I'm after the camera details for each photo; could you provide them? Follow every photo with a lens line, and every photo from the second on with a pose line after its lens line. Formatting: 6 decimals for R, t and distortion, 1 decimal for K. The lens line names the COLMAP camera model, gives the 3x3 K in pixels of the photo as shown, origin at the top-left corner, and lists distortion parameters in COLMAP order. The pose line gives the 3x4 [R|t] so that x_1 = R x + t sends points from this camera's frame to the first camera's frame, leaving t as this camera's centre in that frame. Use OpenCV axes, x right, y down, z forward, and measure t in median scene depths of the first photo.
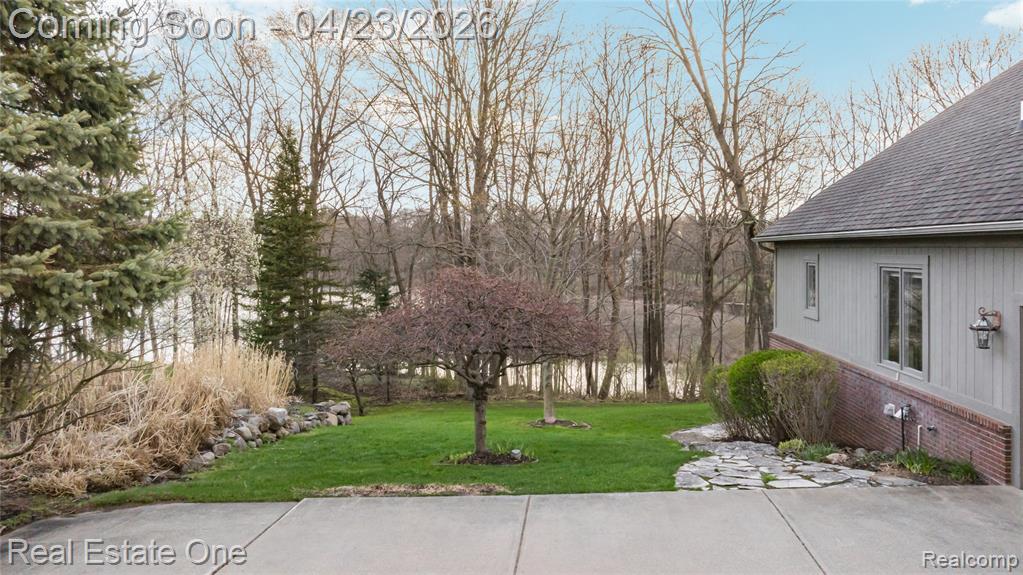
lens RADIAL K [[733.1, 0, 514.5], [0, 733.1, 291.1], [0, 0, 1]] dist [-0.012306, 0.010450]
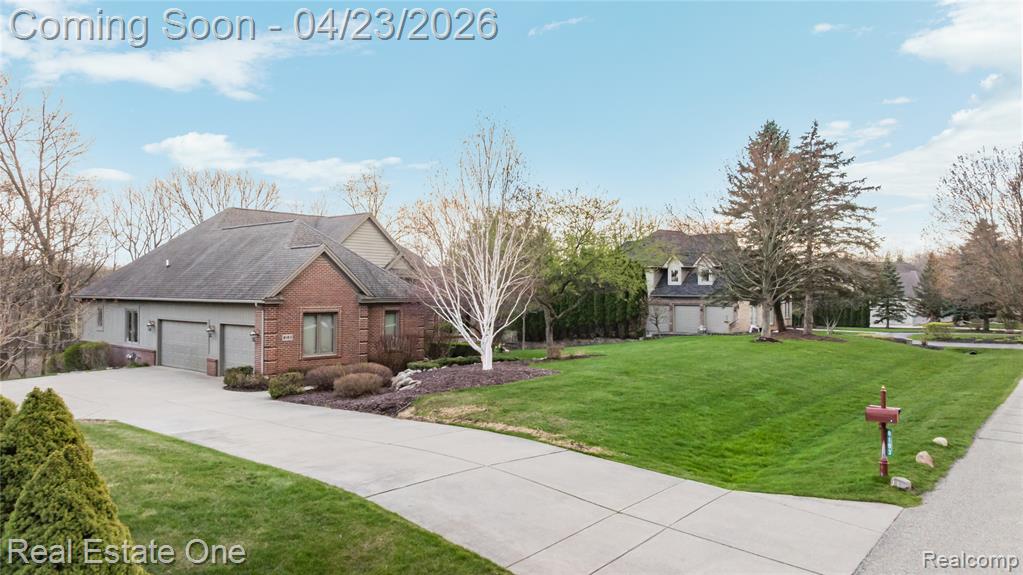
lens RADIAL K [[733.1, 0, 514.8], [0, 733.1, 291.1], [0, 0, 1]] dist [-0.012306, 0.010450]
pose [[0.617470, 0.022447, 0.786274, -0.311382], [0.027027, 0.998397, -0.049728, 0.030352], [-0.786130, 0.051956, 0.615874, -0.752129]]
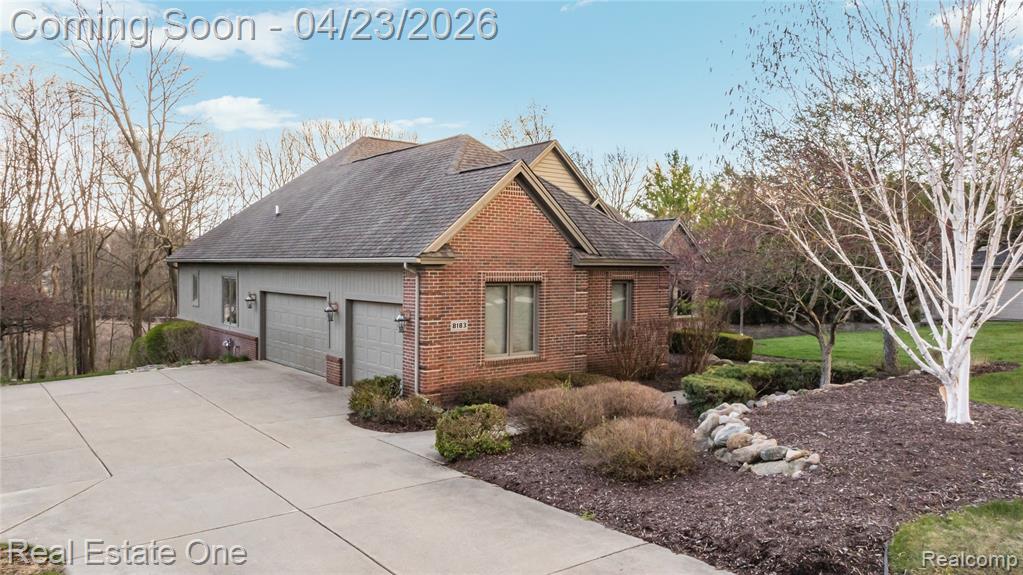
lens RADIAL K [[733.1, 0, 510.7], [0, 733.1, 288.9], [0, 0, 1]] dist [-0.012306, 0.010450]
pose [[0.747667, 0.001989, 0.664071, -0.097218], [0.015734, 0.999662, -0.020708, 0.021340], [-0.663888, 0.025931, 0.747383, -0.399799]]
